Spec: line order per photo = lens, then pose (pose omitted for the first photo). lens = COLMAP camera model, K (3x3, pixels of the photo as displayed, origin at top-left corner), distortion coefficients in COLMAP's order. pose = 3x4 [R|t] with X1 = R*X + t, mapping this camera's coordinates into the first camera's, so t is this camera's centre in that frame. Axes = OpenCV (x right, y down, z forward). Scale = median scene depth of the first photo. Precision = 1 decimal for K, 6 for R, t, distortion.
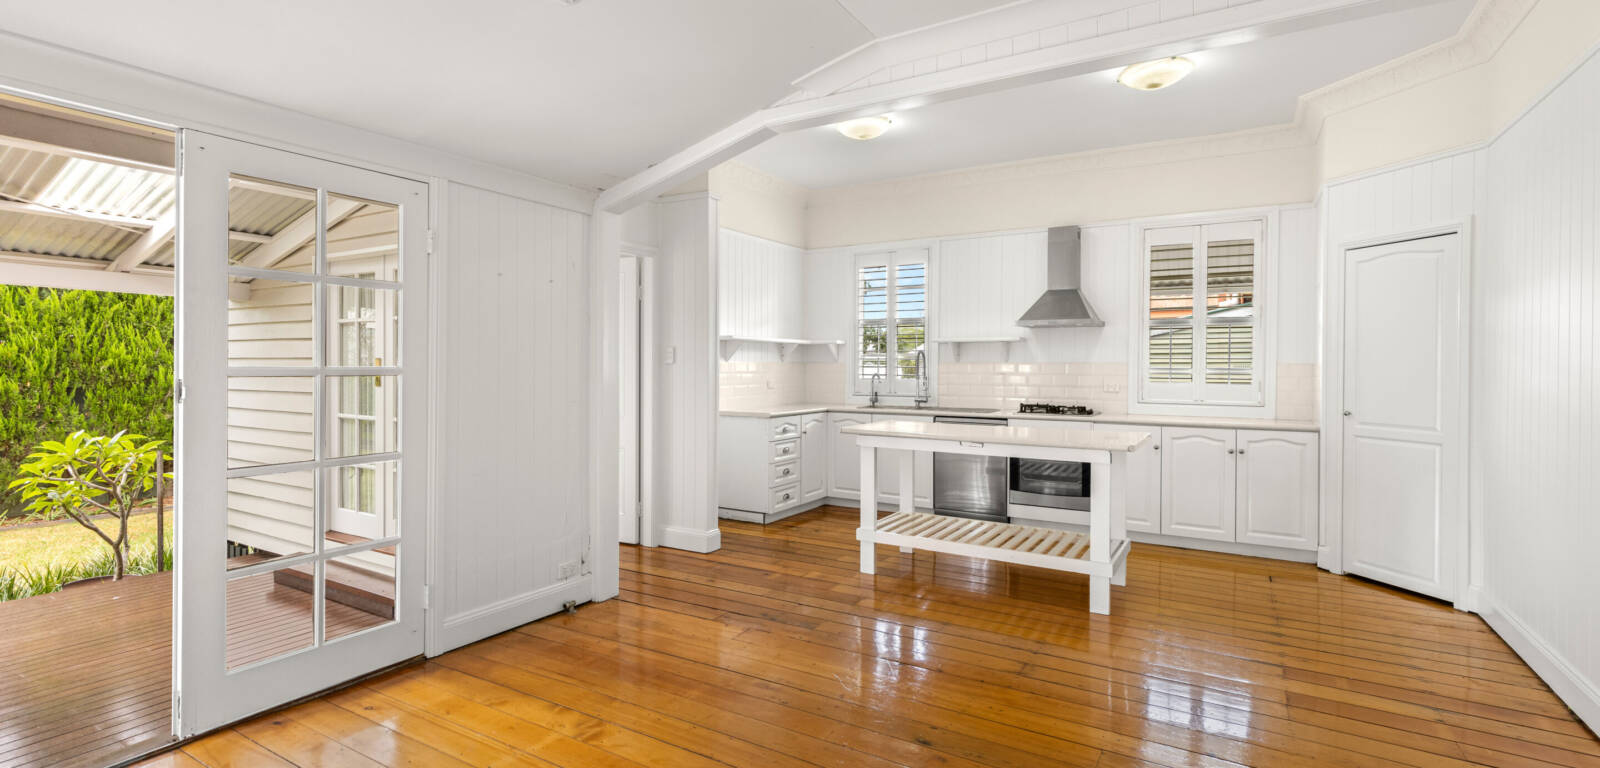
lens RADIAL K [[733.5, 0, 802.2], [0, 733.5, 370.0], [0, 0, 1]] dist [0.024714, -0.000393]
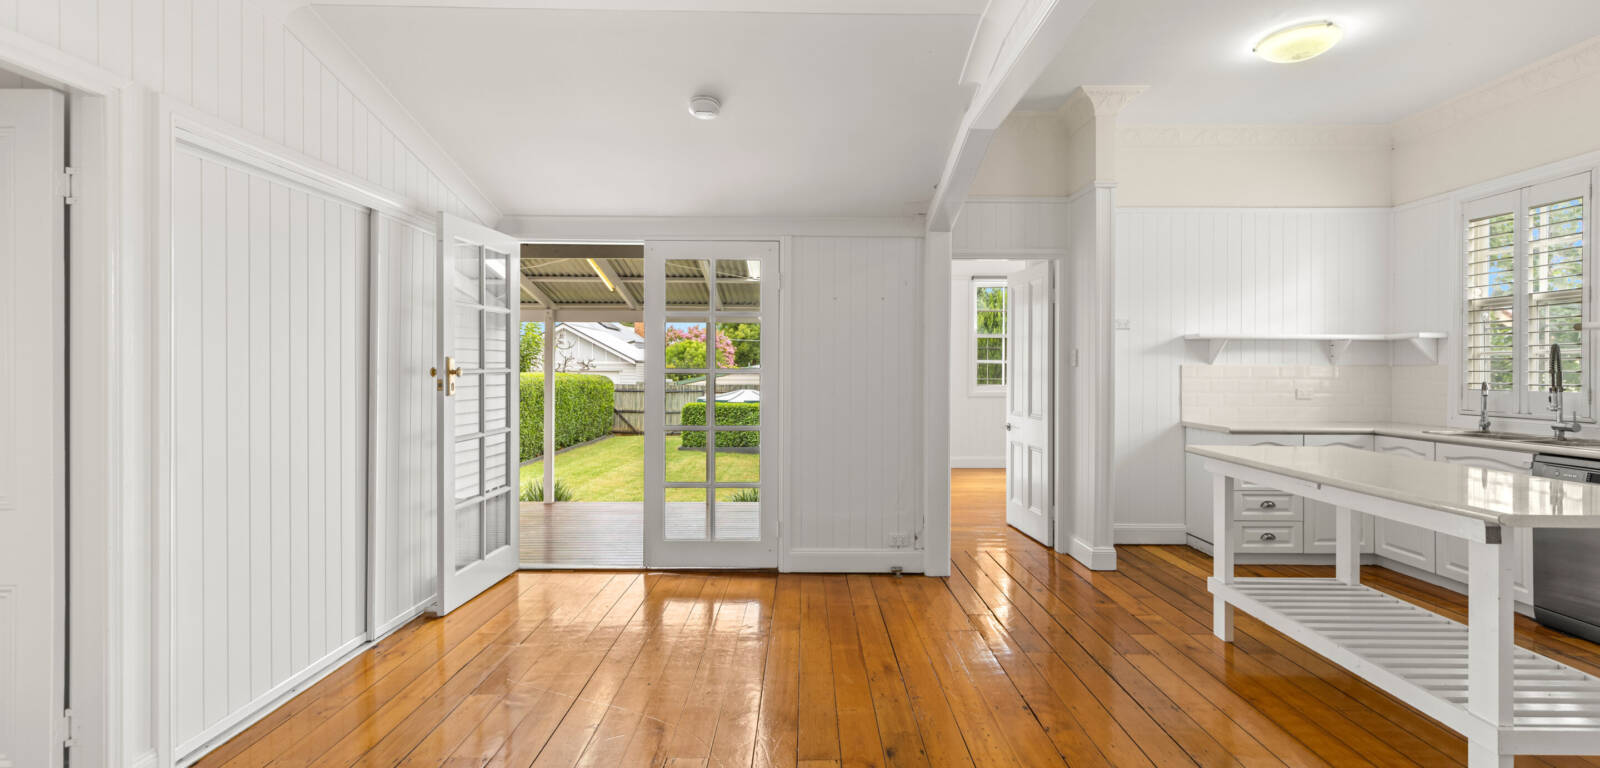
lens RADIAL K [[733.5, 0, 802.7], [0, 733.5, 380.6], [0, 0, 1]] dist [0.024714, -0.000393]
pose [[0.512640, 0.014987, -0.858473, 0.468555], [-0.006802, 0.999887, 0.013394, -0.001364], [0.858577, -0.001027, 0.512684, 0.197795]]
